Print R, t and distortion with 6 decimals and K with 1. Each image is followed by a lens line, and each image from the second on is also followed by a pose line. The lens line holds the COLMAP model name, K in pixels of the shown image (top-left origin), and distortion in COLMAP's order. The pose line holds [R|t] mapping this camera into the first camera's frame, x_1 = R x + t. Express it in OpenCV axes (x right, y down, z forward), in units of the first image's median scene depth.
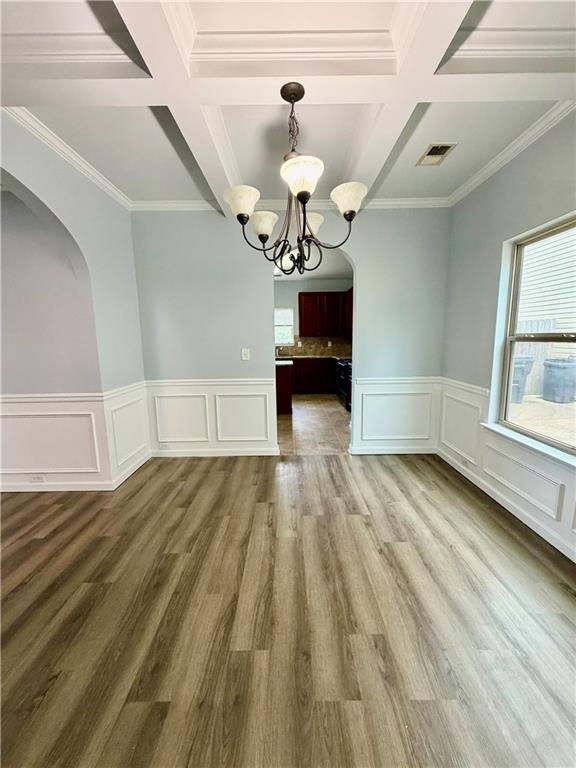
lens RADIAL K [[303.8, 0, 288.0], [0, 303.8, 384.0], [0, 0, 1]] dist [-0.001120, -0.000066]
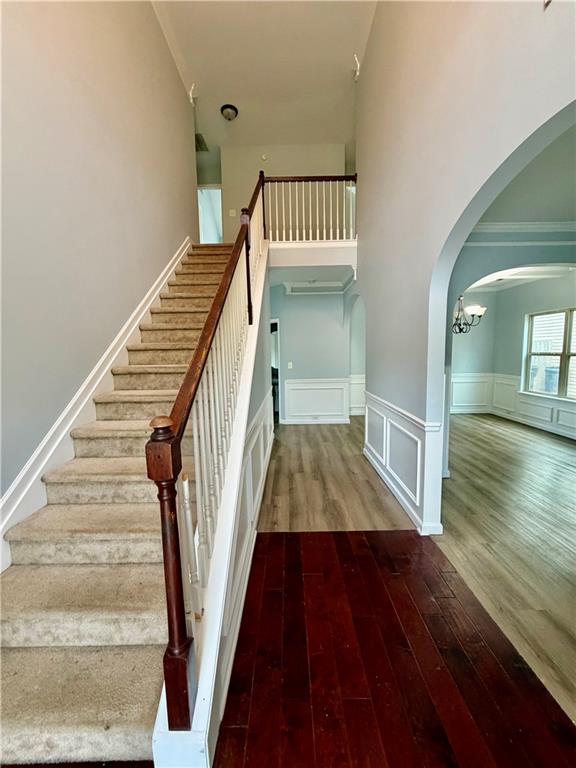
lens RADIAL K [[303.8, 0, 288.0], [0, 303.8, 384.0], [0, 0, 1]] dist [-0.001120, -0.000066]
pose [[0.999981, -0.001463, -0.005988, -1.110828], [0.001191, 0.998981, -0.045120, 0.181585], [0.006048, 0.045112, 0.998964, -1.335056]]
